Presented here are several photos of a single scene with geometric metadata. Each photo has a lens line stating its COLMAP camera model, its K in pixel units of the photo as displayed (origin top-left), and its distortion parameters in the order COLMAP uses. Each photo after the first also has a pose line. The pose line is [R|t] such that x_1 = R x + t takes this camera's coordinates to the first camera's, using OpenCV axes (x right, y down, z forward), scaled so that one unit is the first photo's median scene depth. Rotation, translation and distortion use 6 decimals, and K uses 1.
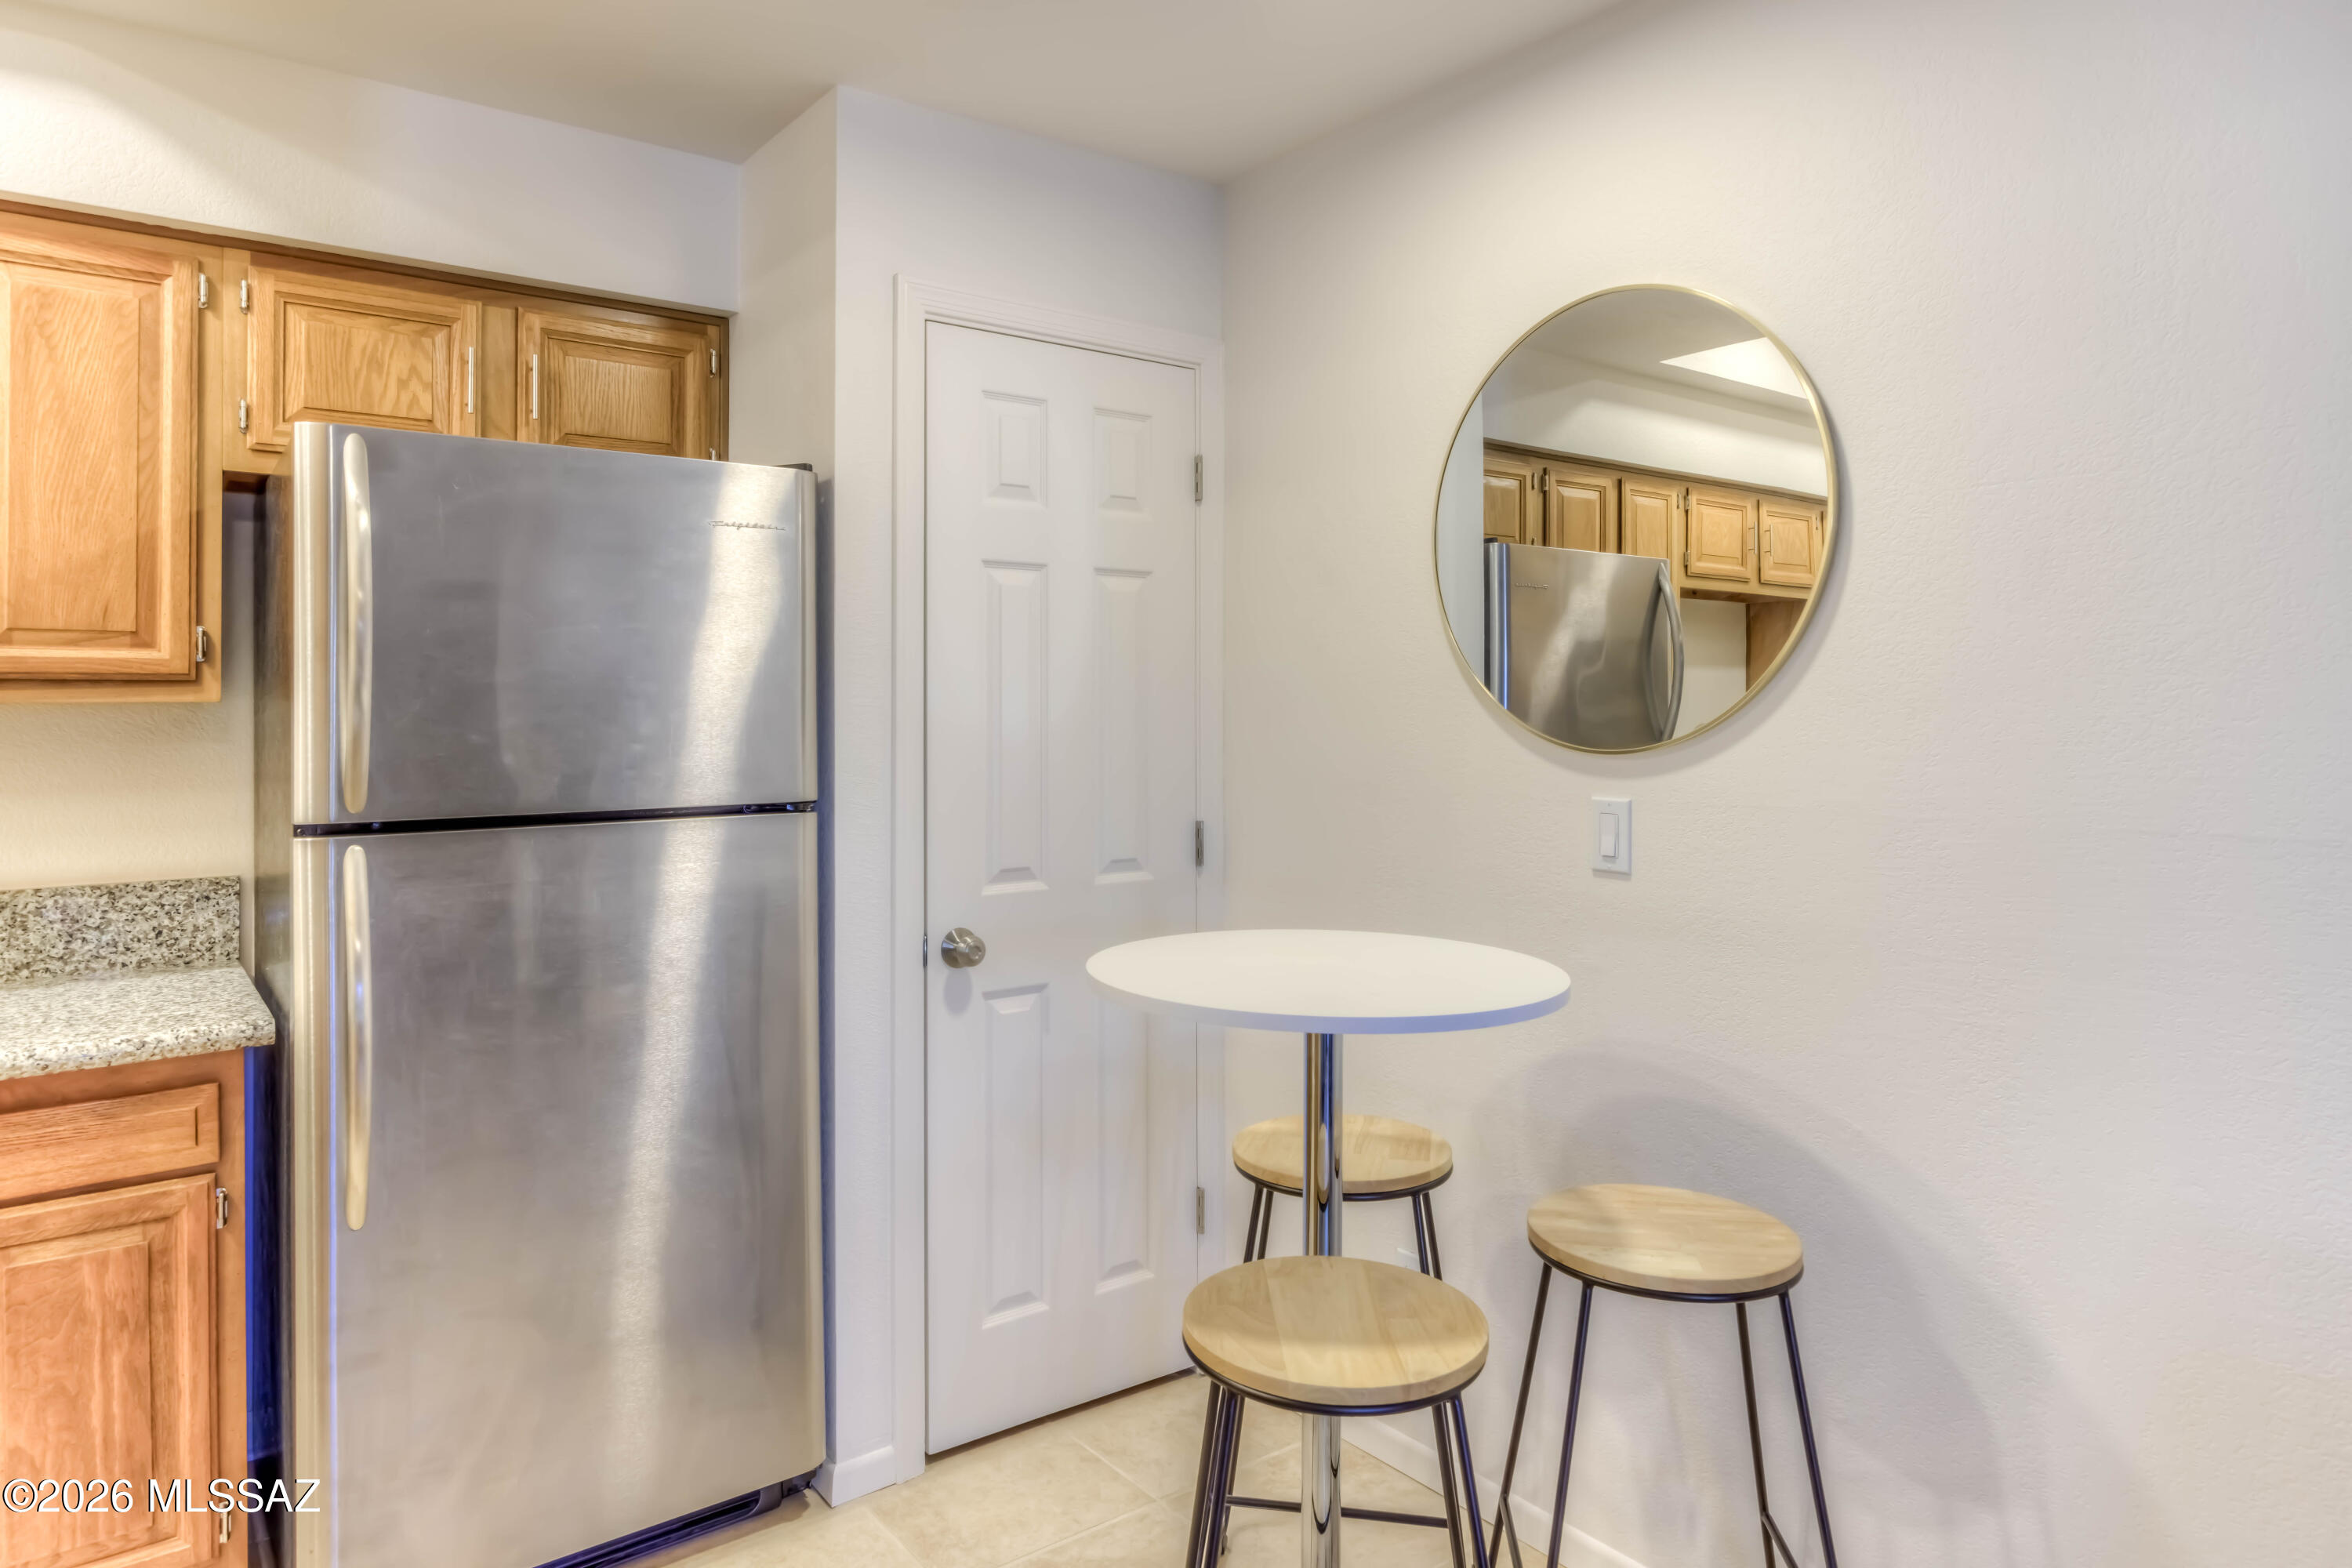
lens RADIAL K [[1407.5, 0, 1191.8], [0, 1407.5, 696.2], [0, 0, 1]] dist [-0.013535, 0.004939]
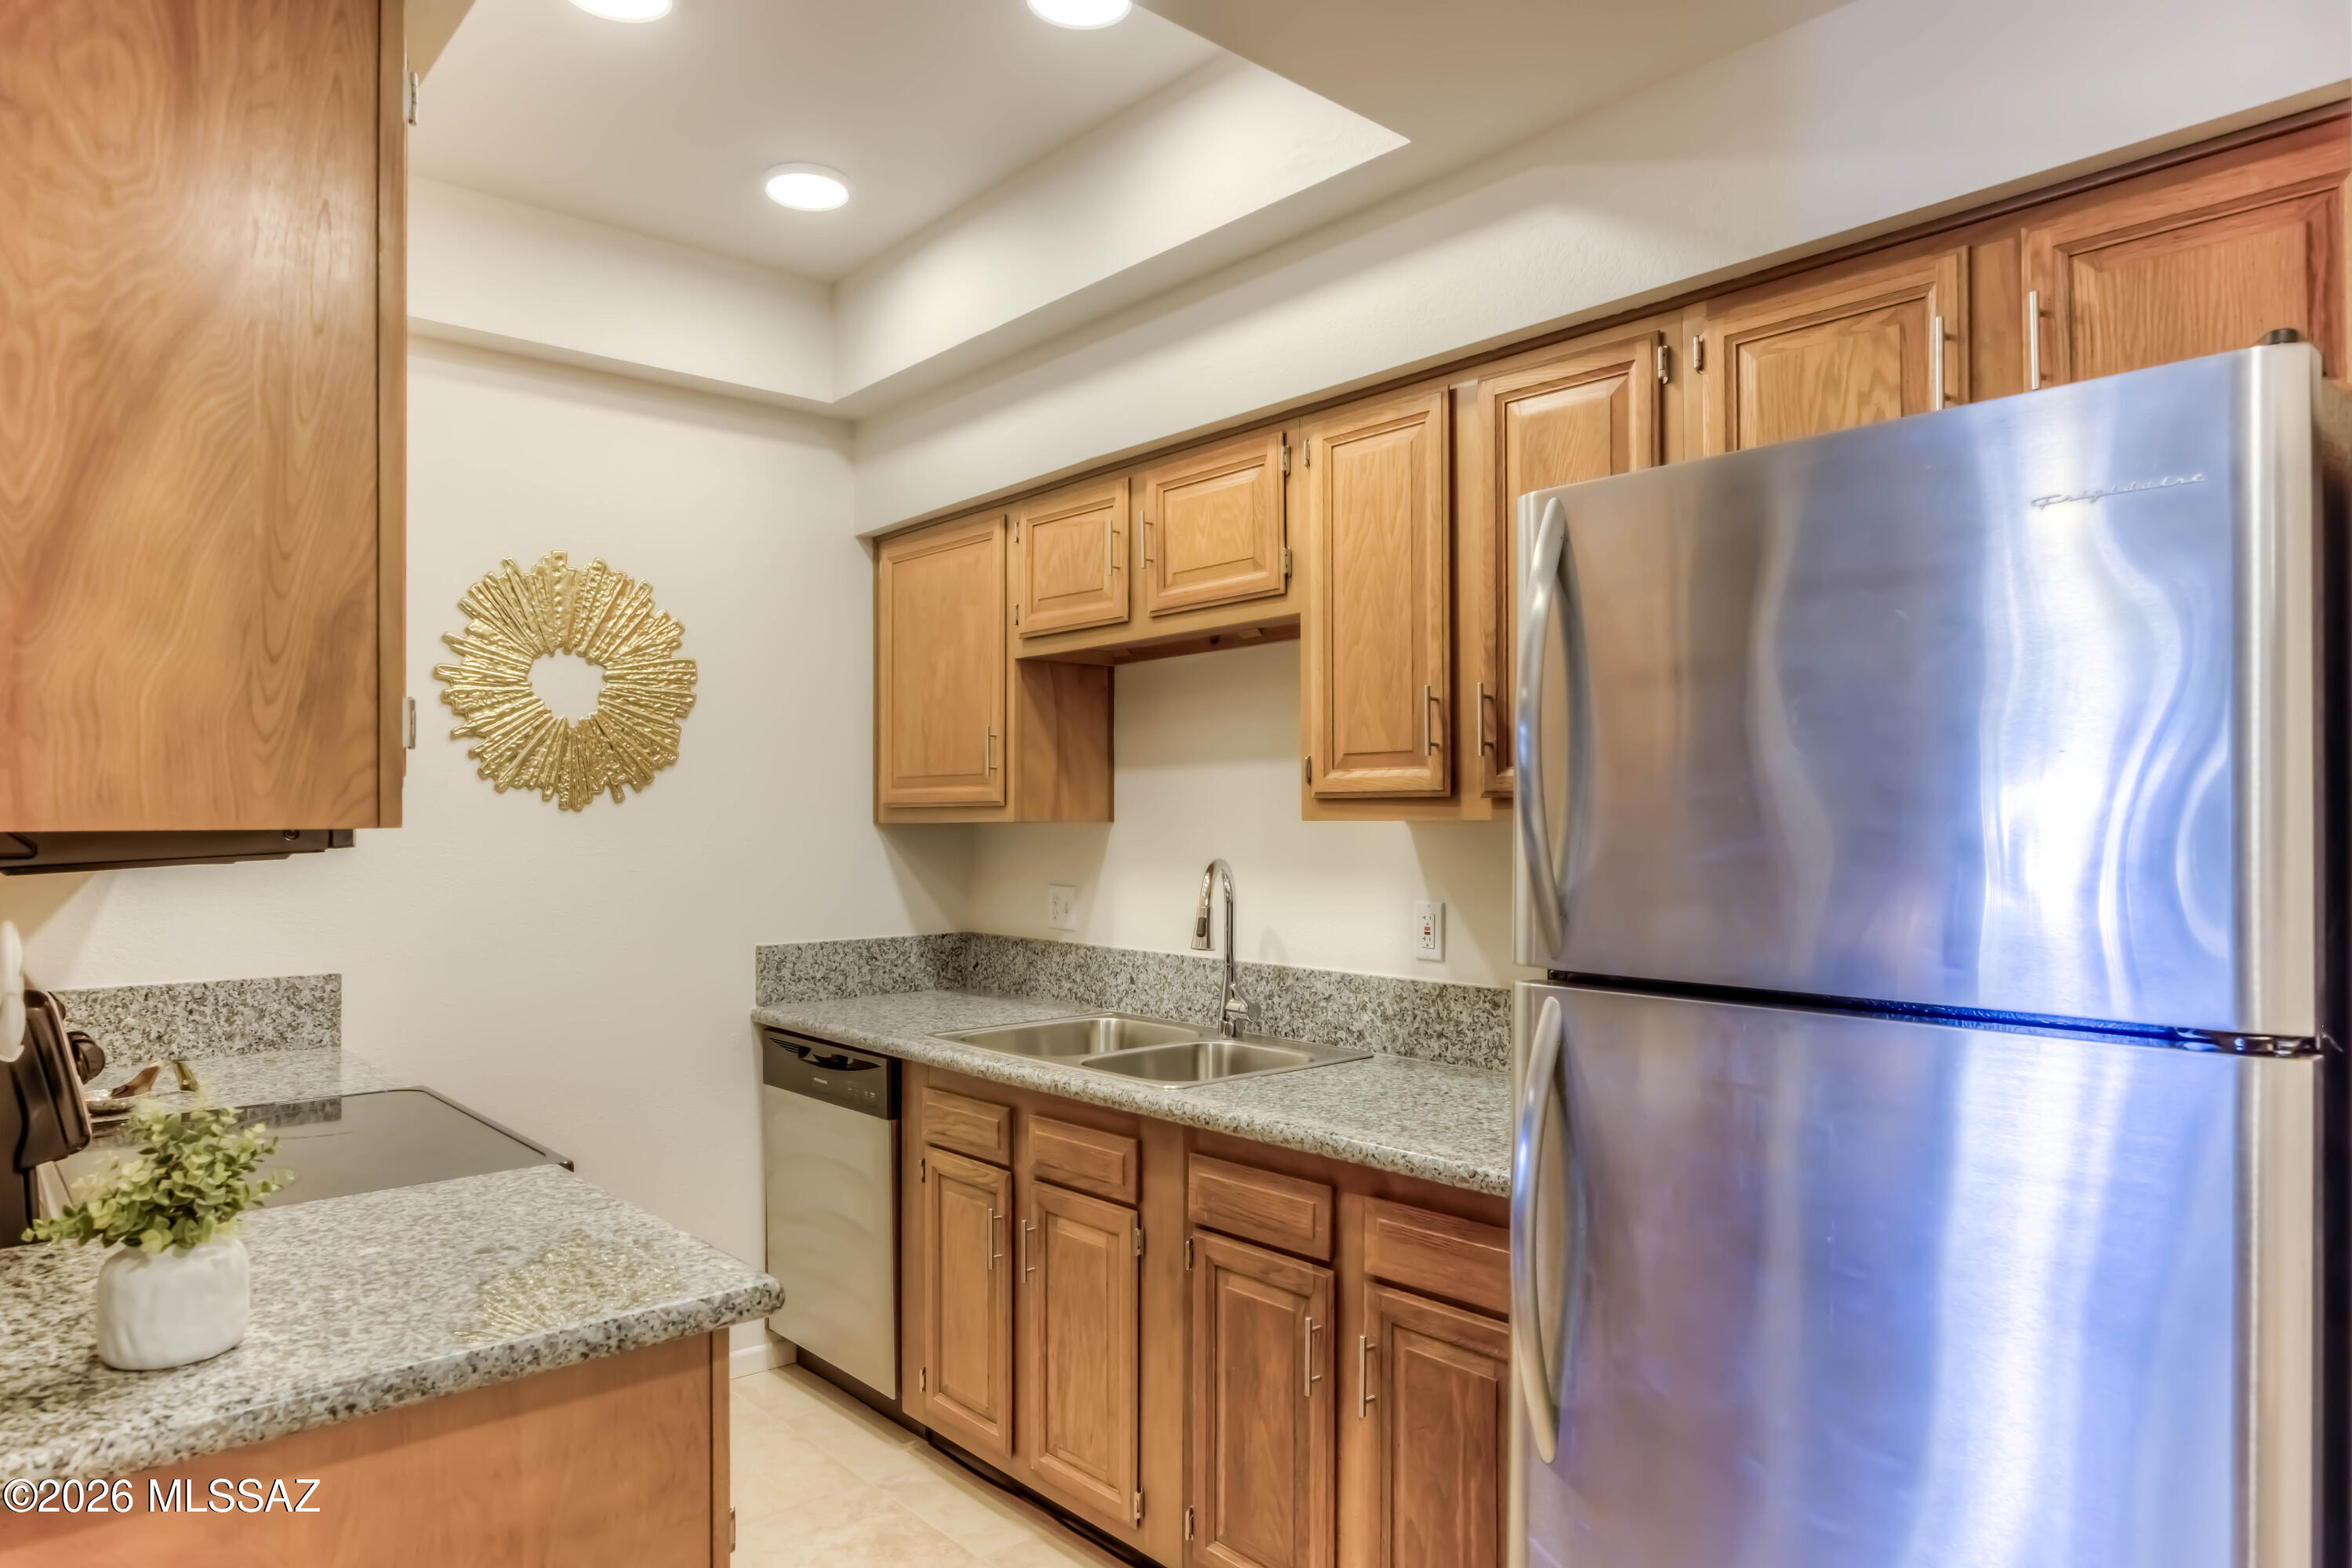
lens RADIAL K [[1407.5, 0, 1183.7], [0, 1407.5, 818.7], [0, 0, 1]] dist [-0.013535, 0.004939]
pose [[0.067045, 0.007430, -0.997722, 0.174316], [0.002939, 0.999966, 0.007644, -0.004706], [0.997746, -0.003445, 0.067021, 0.620986]]
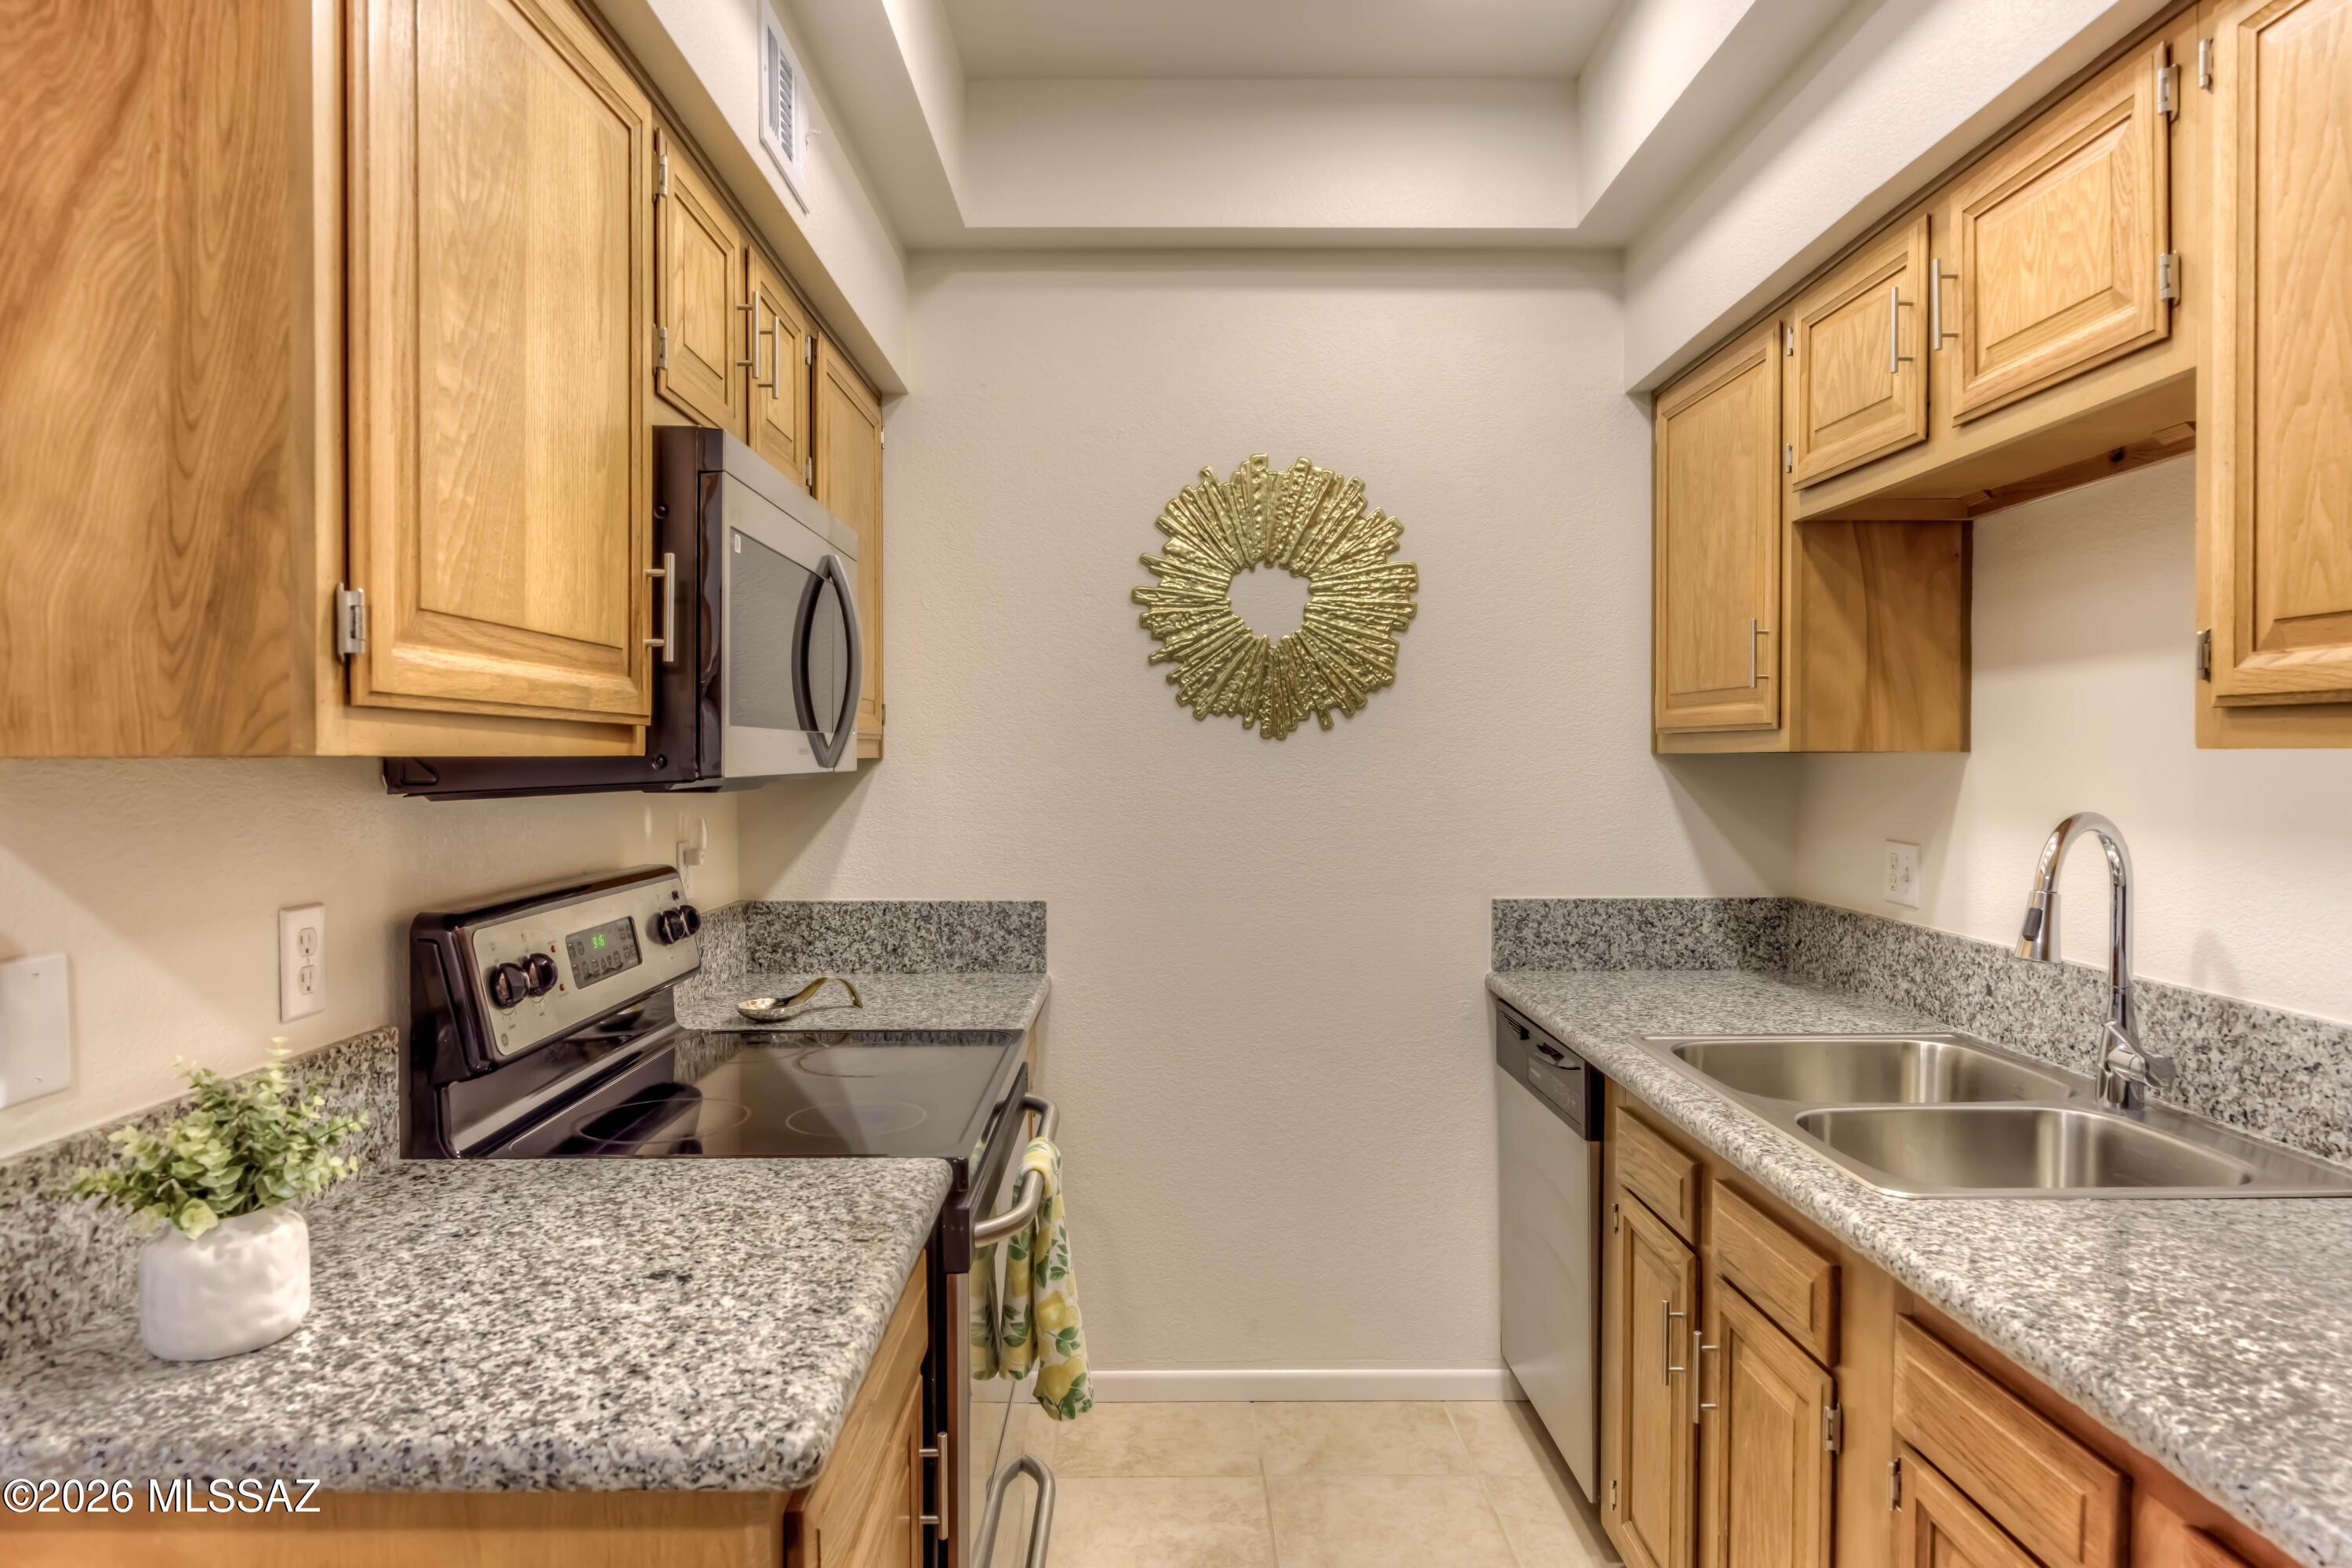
lens RADIAL K [[1407.5, 0, 1164.3], [0, 1407.5, 779.0], [0, 0, 1]] dist [-0.013535, 0.004939]
pose [[-0.610766, 0.024177, -0.791442, -0.185558], [0.007992, 0.999671, 0.024371, 0.000556], [0.791771, 0.008560, -0.610758, 0.809136]]
